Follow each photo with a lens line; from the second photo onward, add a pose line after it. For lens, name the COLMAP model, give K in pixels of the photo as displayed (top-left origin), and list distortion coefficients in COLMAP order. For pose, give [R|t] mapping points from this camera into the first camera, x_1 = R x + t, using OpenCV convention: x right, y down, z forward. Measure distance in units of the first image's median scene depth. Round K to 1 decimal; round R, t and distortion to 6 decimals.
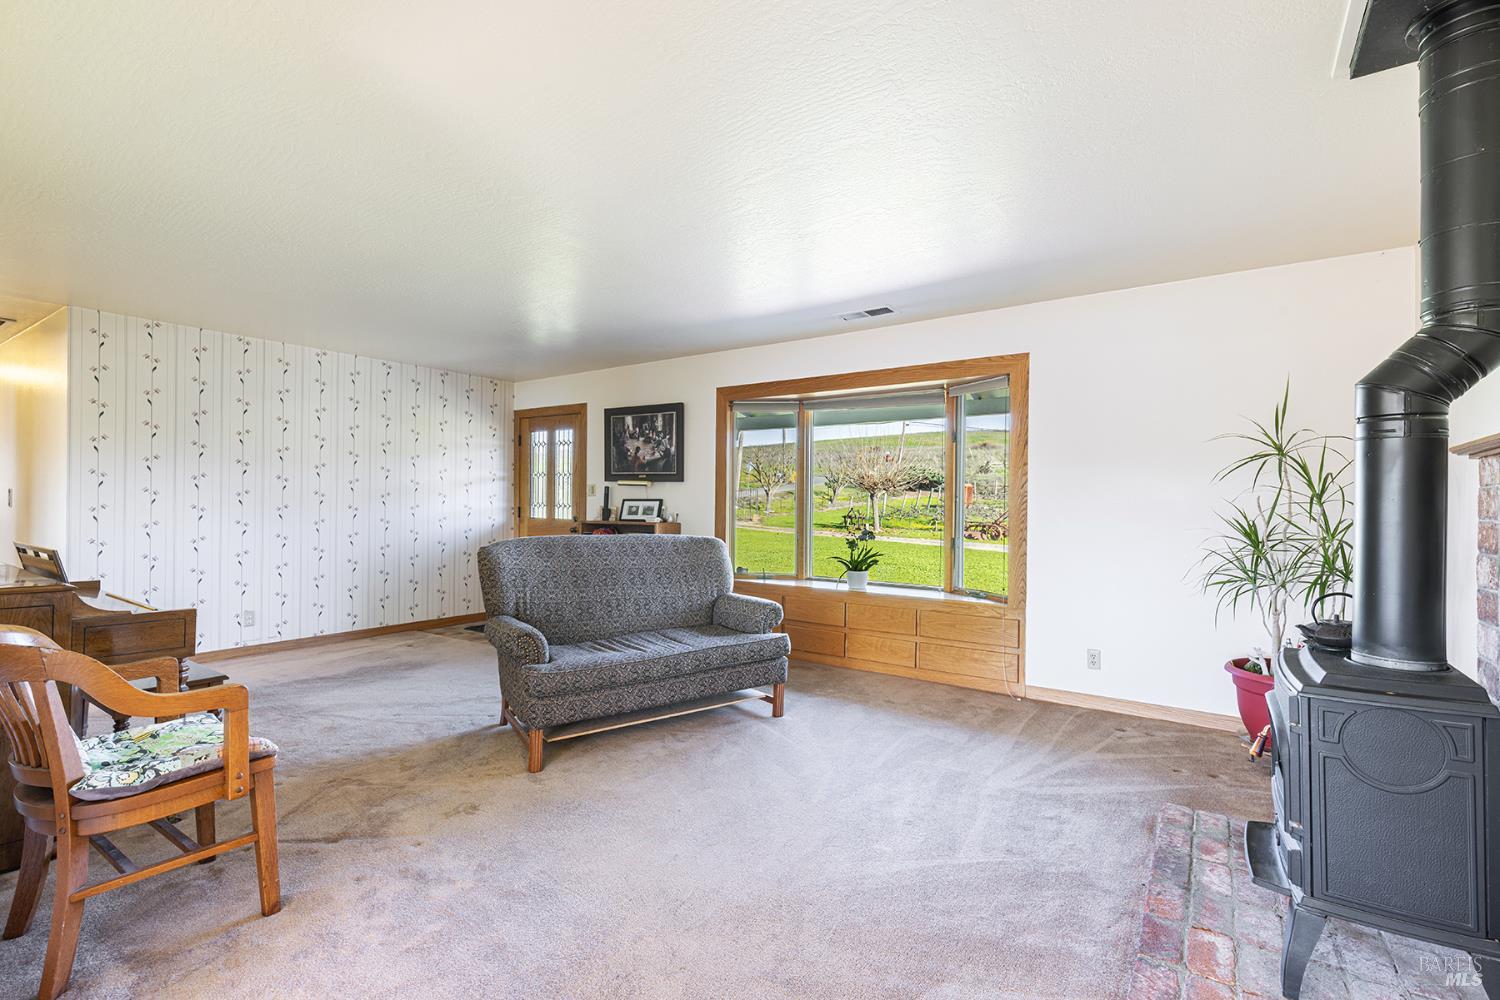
lens RADIAL K [[674.3, 0, 756.0], [0, 674.3, 502.3], [0, 0, 1]] dist [0.008699, 0.000057]
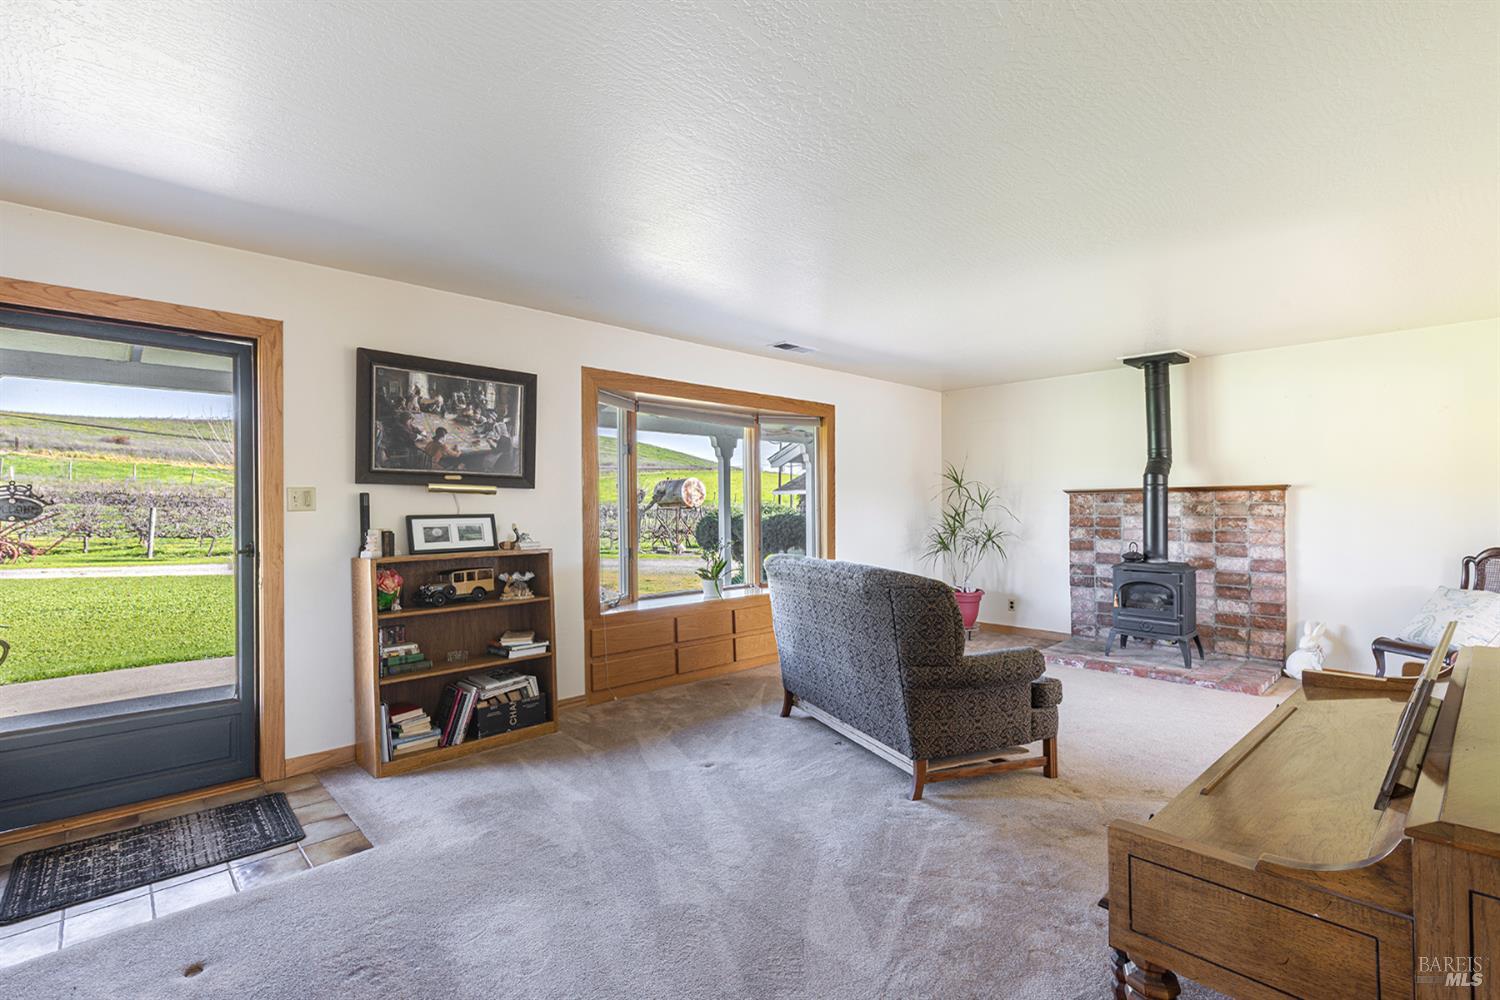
lens RADIAL K [[674.3, 0, 754.6], [0, 674.3, 496.6], [0, 0, 1]] dist [0.008699, 0.000057]
pose [[0.219447, 0.000414, 0.975624, -0.711904], [0.002109, 0.999997, -0.000899, -0.020286], [-0.975622, 0.002255, 0.219446, 0.604453]]
